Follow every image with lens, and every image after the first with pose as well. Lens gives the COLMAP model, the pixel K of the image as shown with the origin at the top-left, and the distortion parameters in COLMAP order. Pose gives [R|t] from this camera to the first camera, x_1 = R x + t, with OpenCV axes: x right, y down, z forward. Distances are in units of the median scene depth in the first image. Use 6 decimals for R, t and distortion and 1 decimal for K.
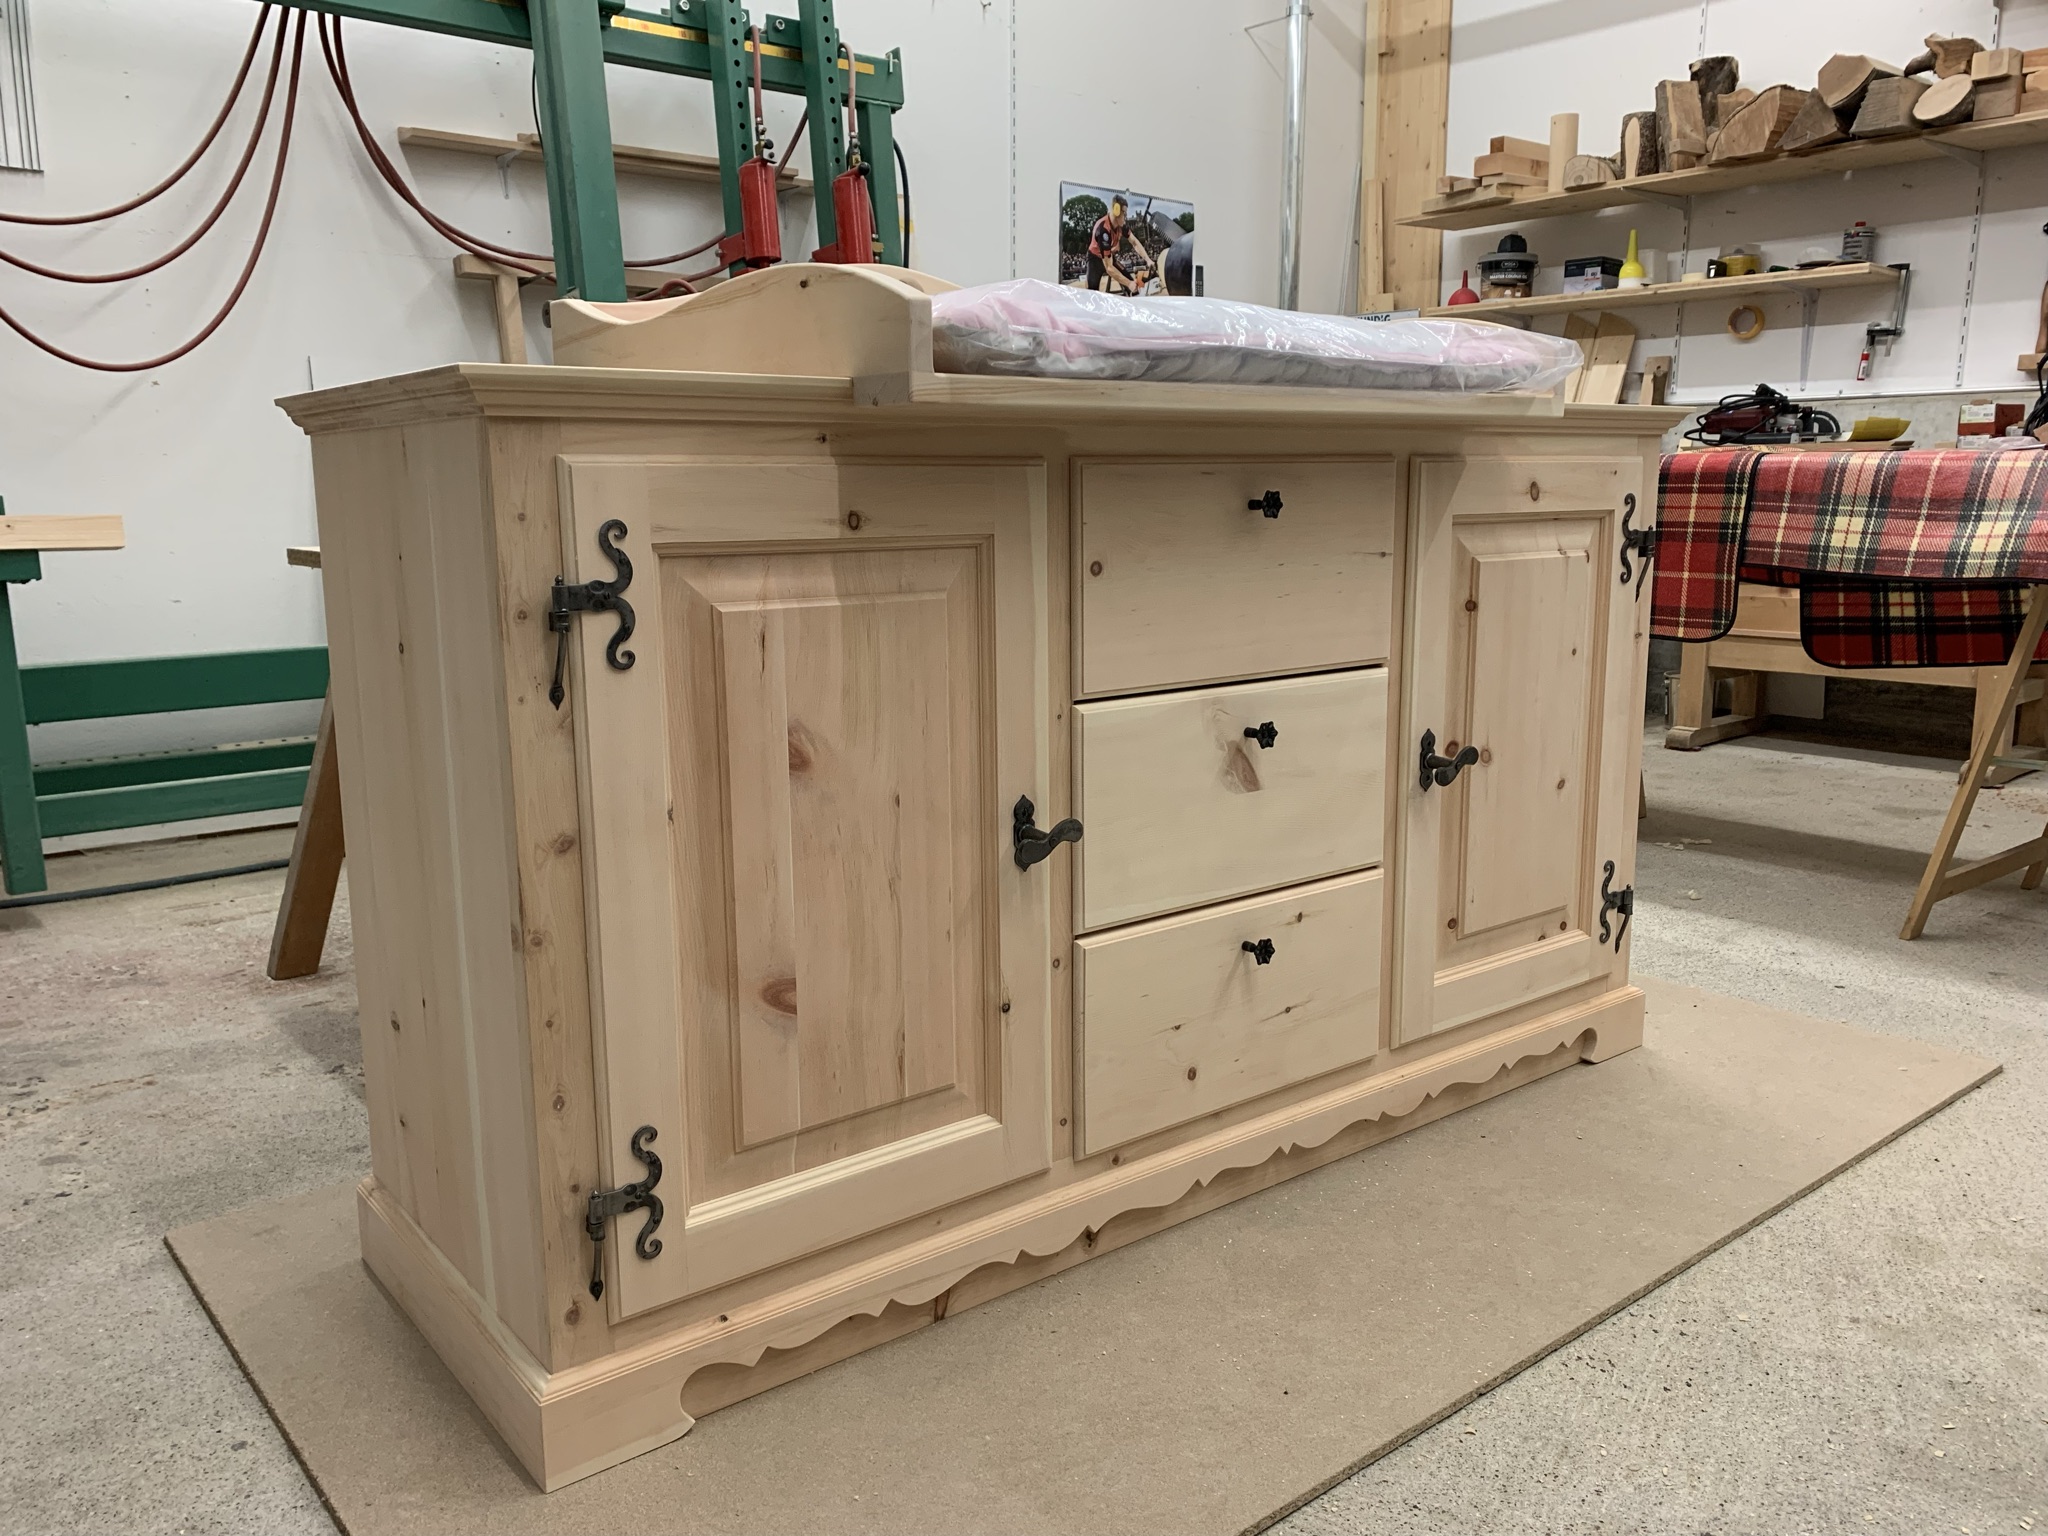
lens RADIAL K [[1590.5, 0, 1024.0], [0, 1590.5, 768.0], [0, 0, 1]] dist [0.177298, -0.531690]
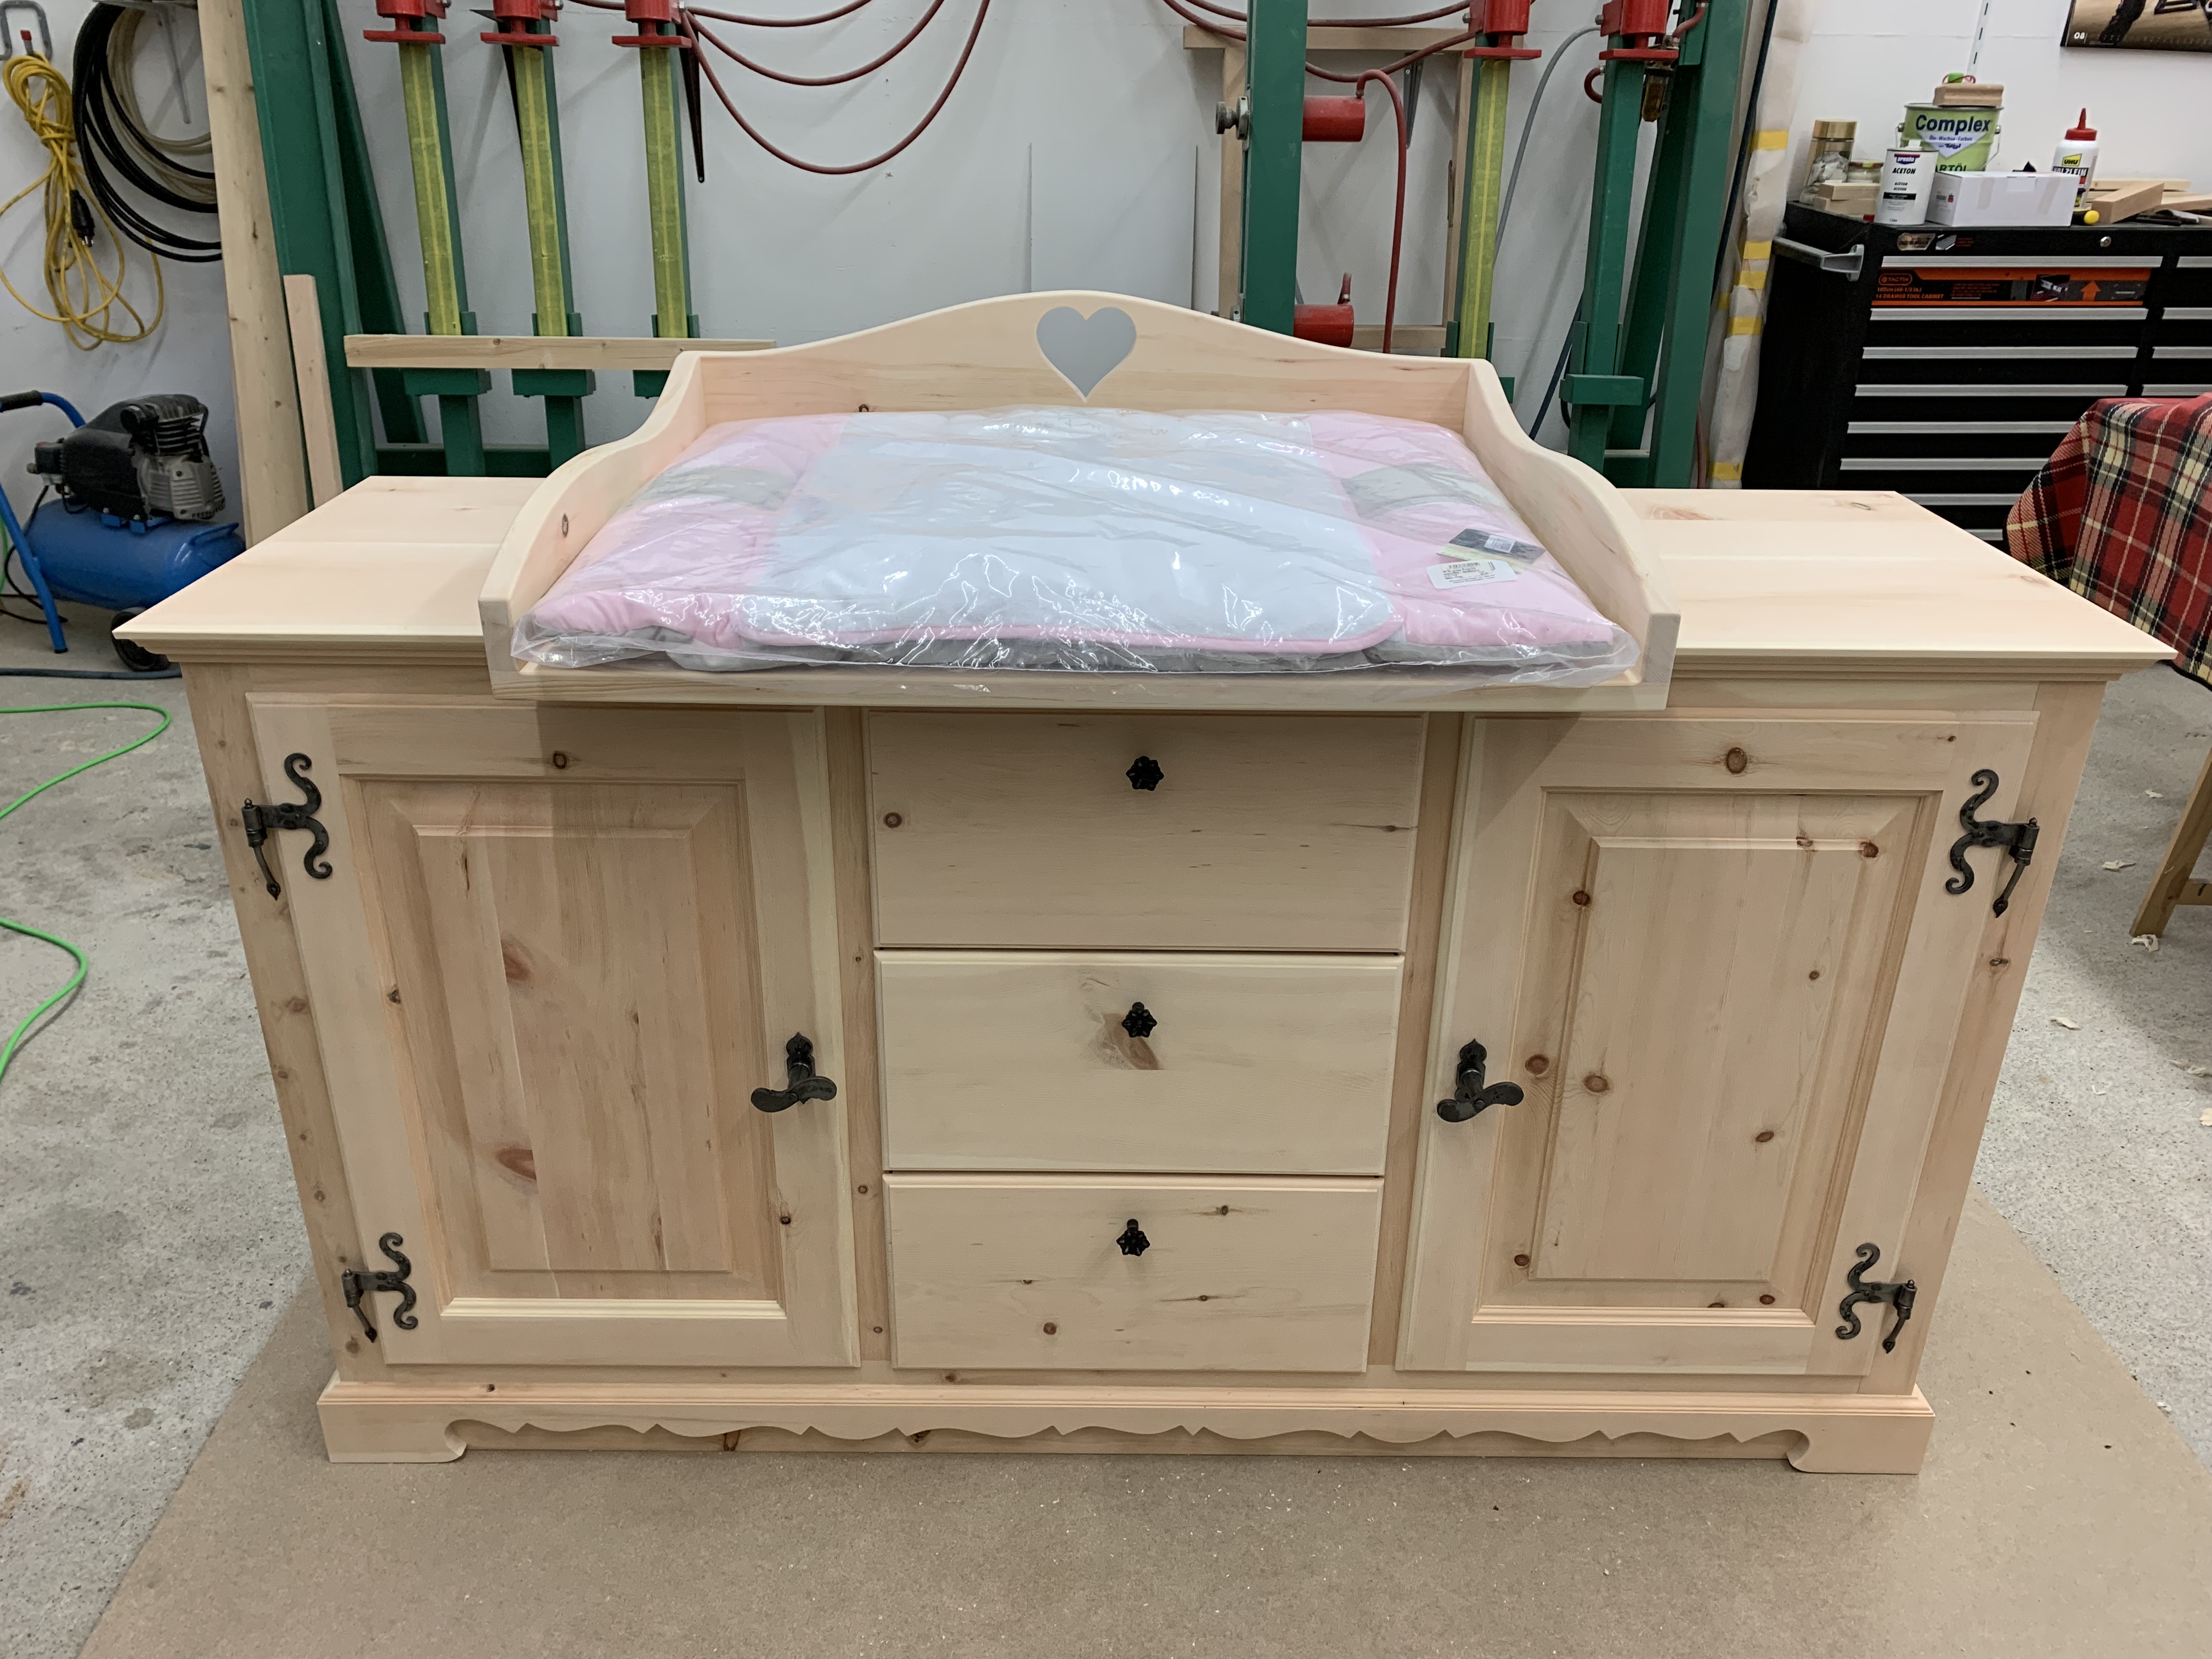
lens RADIAL K [[1713.2, 0, 1106.0], [0, 1713.2, 829.5], [0, 0, 1]] dist [0.029699, -0.033992]
pose [[0.781102, 0.278146, -0.559030, 0.713854], [-0.126602, 0.947255, 0.294413, -0.442491], [0.611434, -0.159192, 0.775117, 0.366742]]
